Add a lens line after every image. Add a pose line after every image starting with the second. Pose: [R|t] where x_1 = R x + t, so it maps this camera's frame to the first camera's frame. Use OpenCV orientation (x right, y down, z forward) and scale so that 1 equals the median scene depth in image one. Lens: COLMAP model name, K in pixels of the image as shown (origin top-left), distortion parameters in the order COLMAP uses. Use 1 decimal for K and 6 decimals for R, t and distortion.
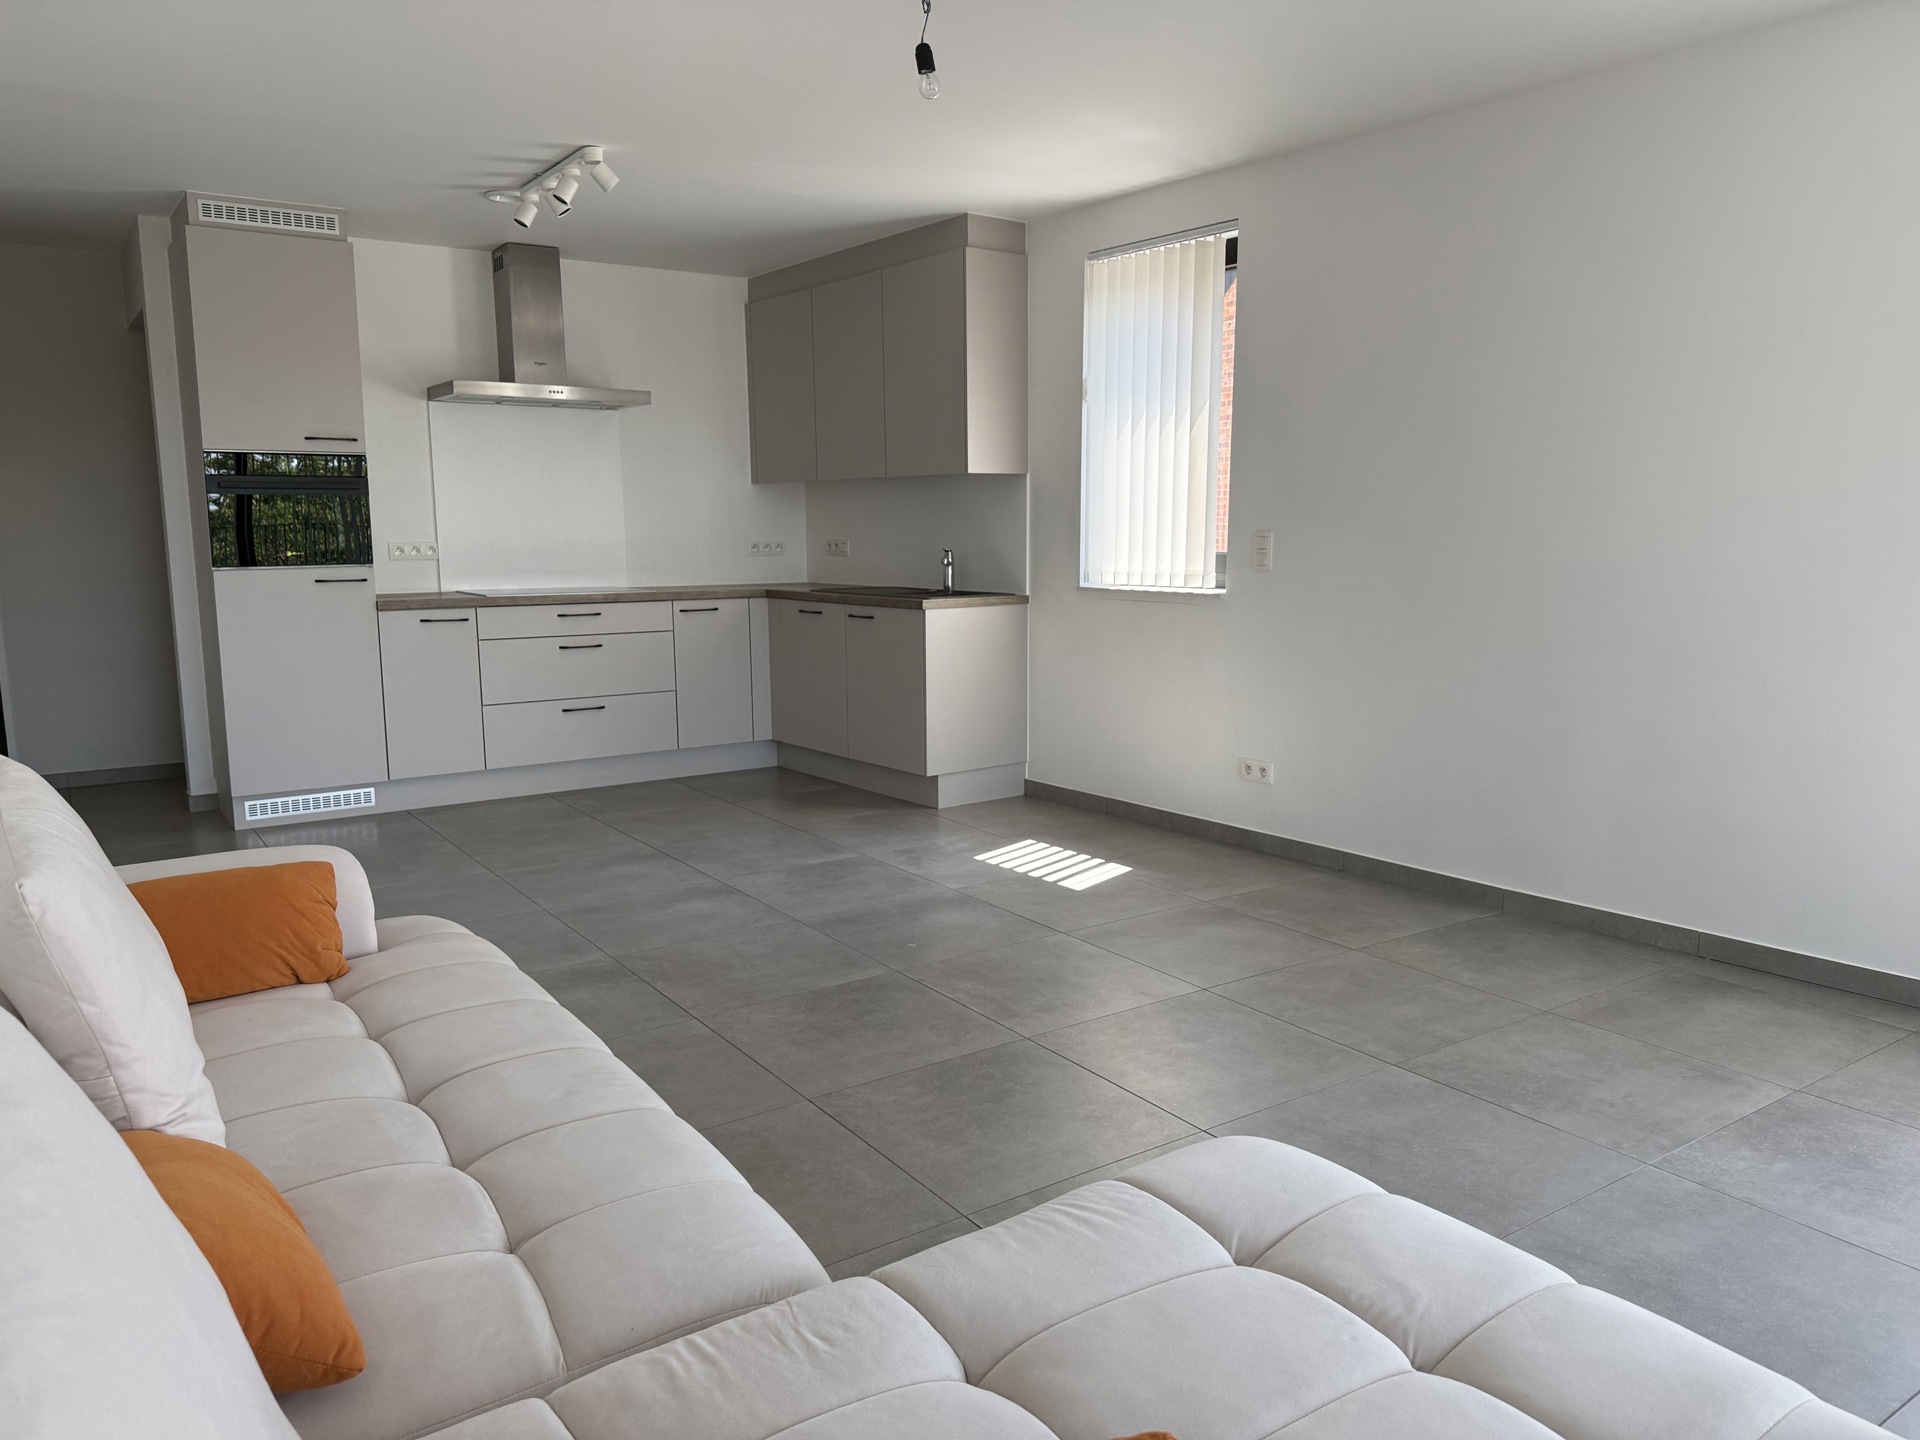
lens RADIAL K [[1353.9, 0, 947.1], [0, 1353.9, 731.4], [0, 0, 1]] dist [0.083582, -0.125366]
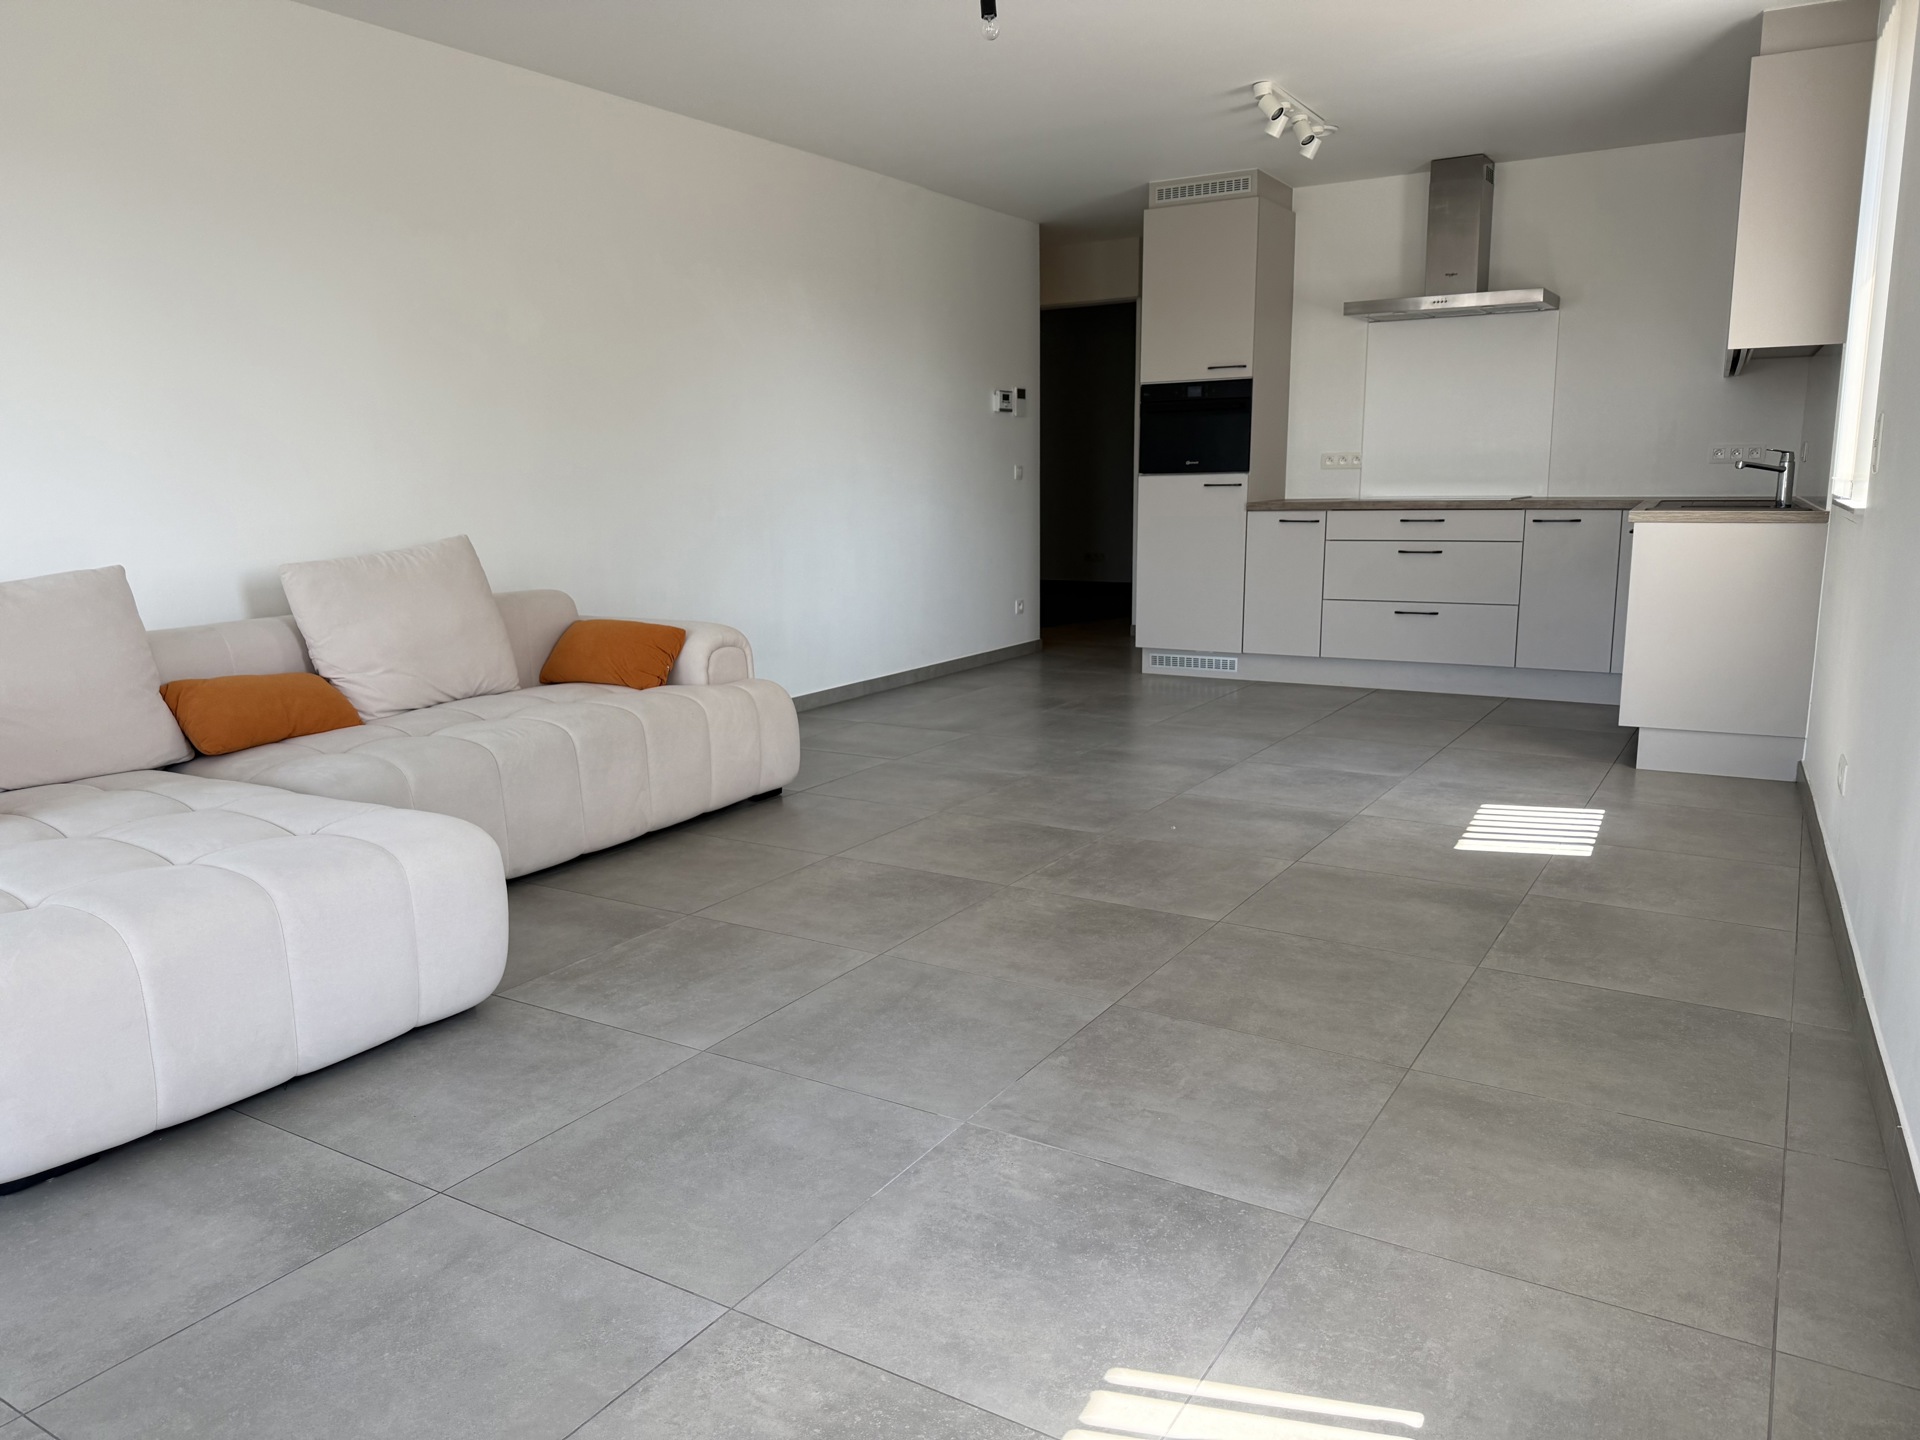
lens RADIAL K [[1353.9, 0, 947.1], [0, 1353.9, 731.4], [0, 0, 1]] dist [0.083582, -0.125366]
pose [[0.393068, 0.170765, -0.903513, 0.560156], [-0.125358, 0.983382, 0.131324, -0.020769], [0.910924, 0.061643, 0.407943, 0.273512]]
